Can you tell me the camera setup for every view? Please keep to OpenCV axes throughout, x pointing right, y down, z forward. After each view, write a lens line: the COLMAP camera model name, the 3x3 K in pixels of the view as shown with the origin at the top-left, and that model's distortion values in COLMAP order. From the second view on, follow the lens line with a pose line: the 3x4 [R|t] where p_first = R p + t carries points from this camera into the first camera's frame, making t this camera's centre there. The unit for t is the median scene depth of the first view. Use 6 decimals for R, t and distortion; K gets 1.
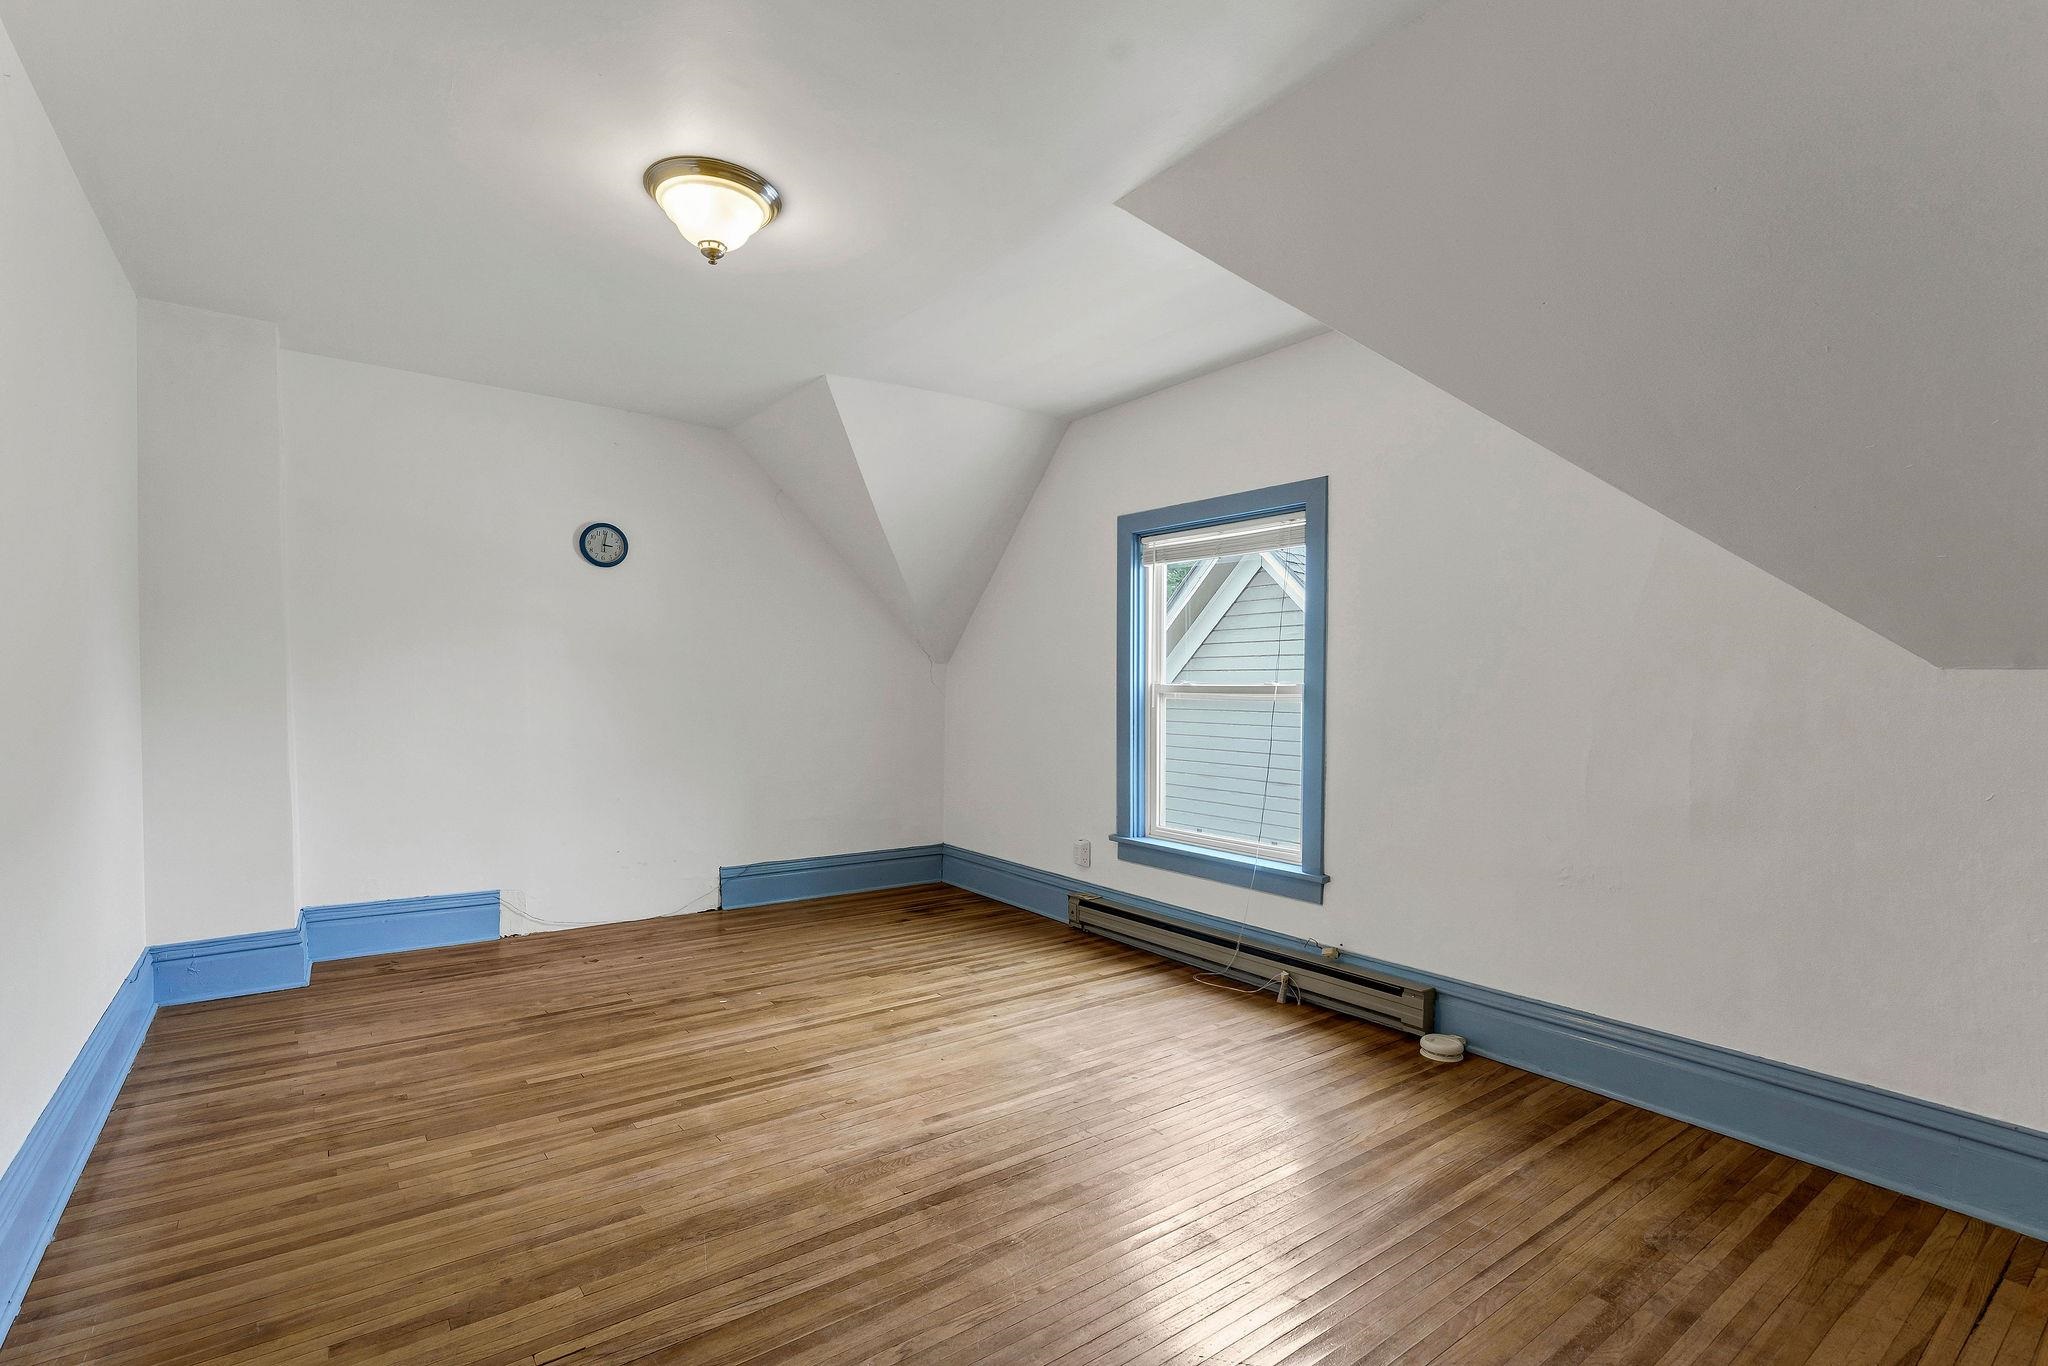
lens RADIAL K [[932.9, 0, 1020.6], [0, 932.9, 686.2], [0, 0, 1]] dist [0.002181, -0.000618]
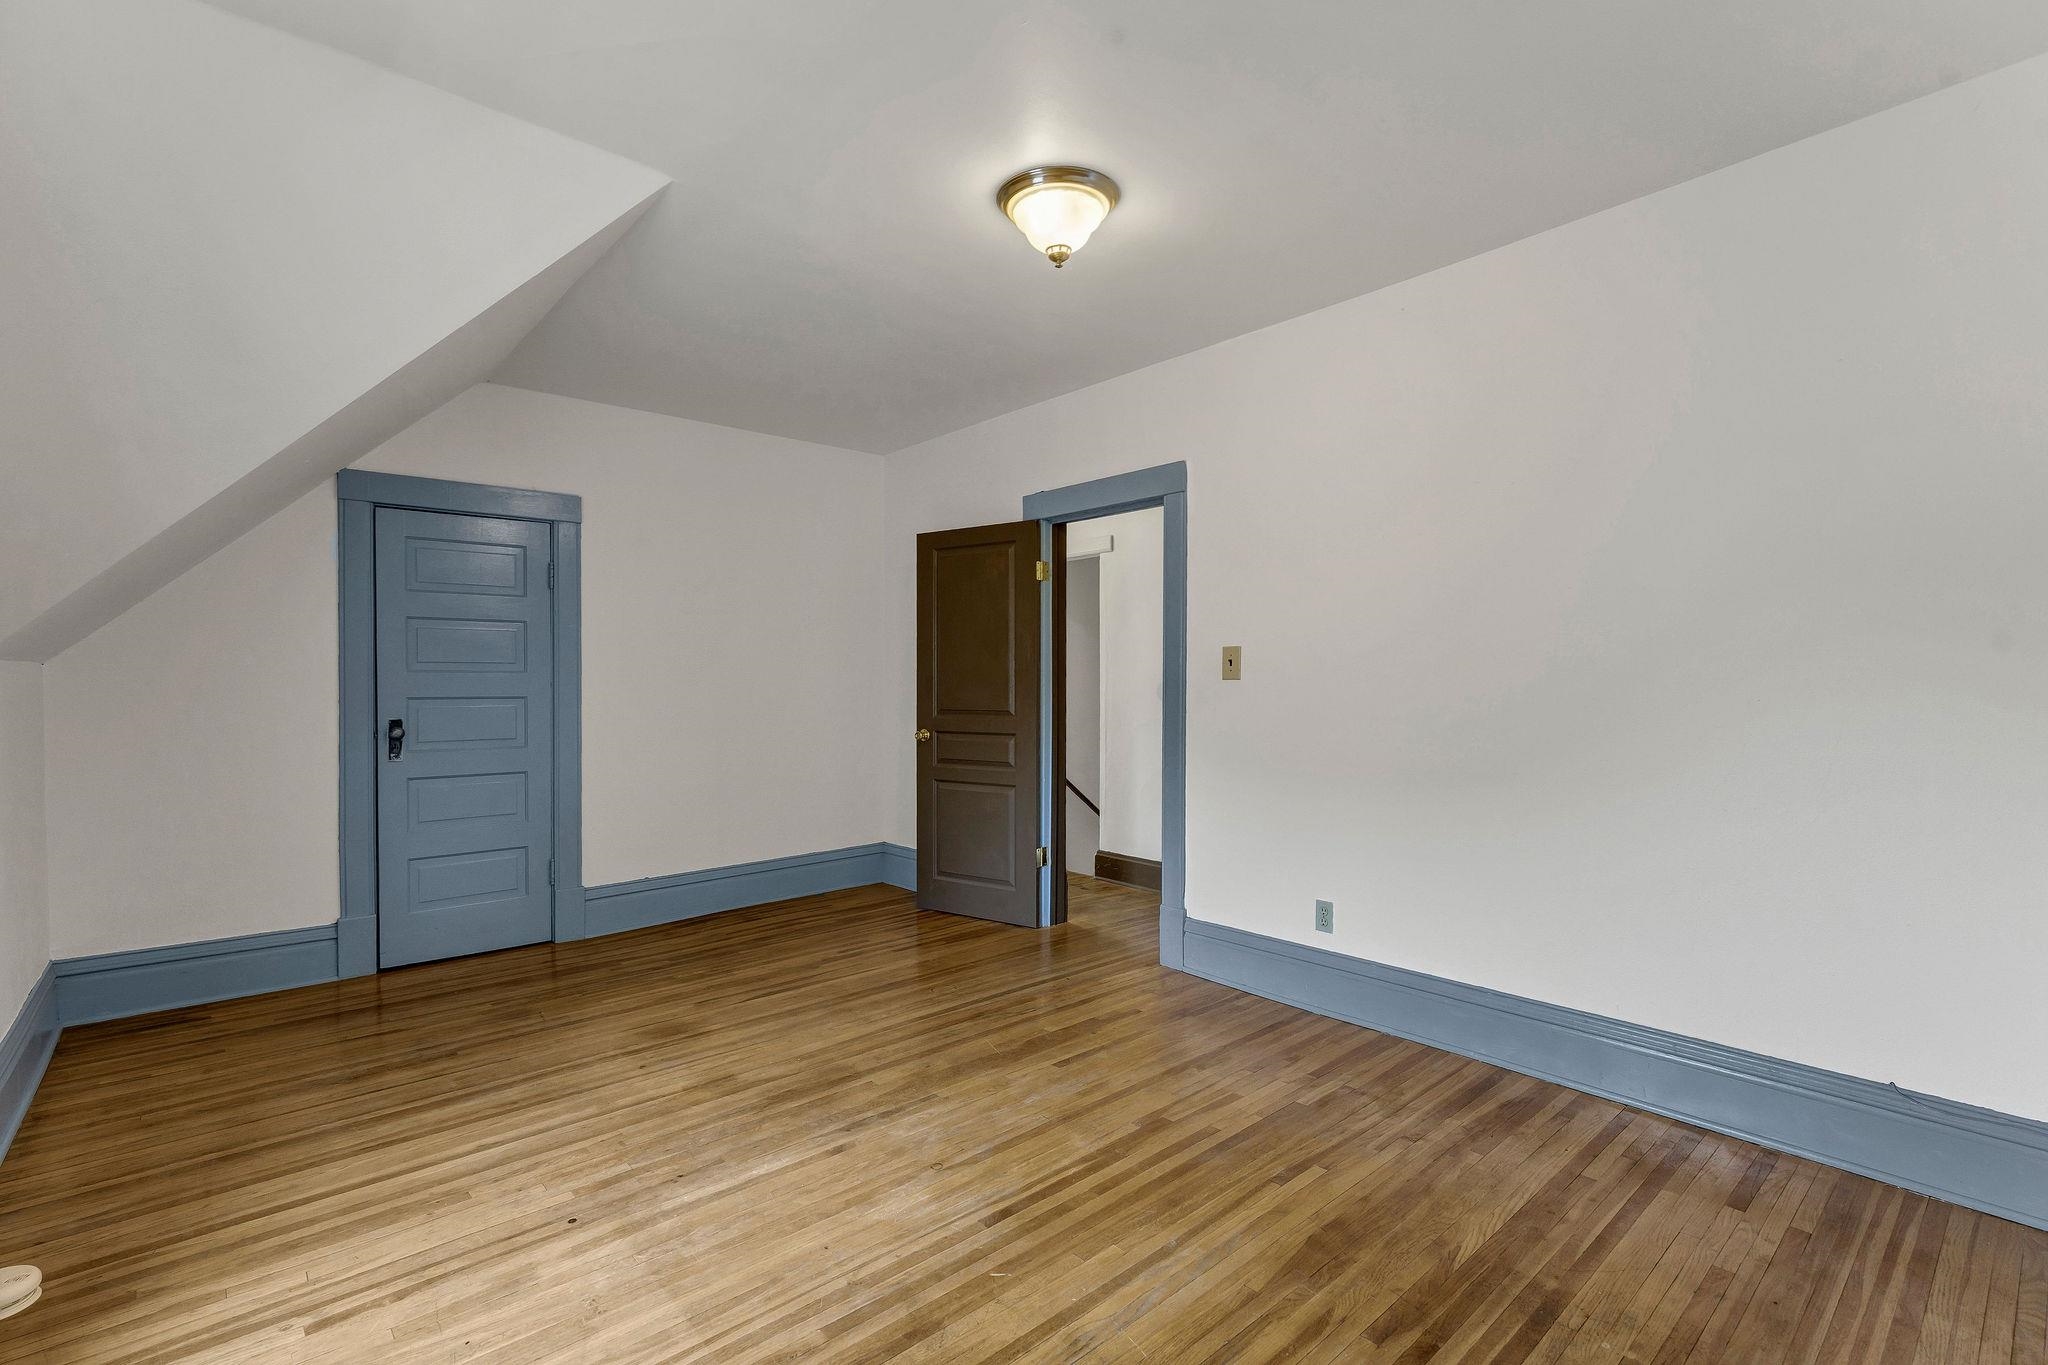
lens RADIAL K [[932.9, 0, 1028.7], [0, 932.9, 684.6], [0, 0, 1]] dist [0.002181, -0.000618]
pose [[-0.997420, -0.007178, -0.071425, -0.210161], [-0.007657, 0.999950, 0.006430, -0.026434], [0.071375, 0.006960, -0.997425, 1.972767]]
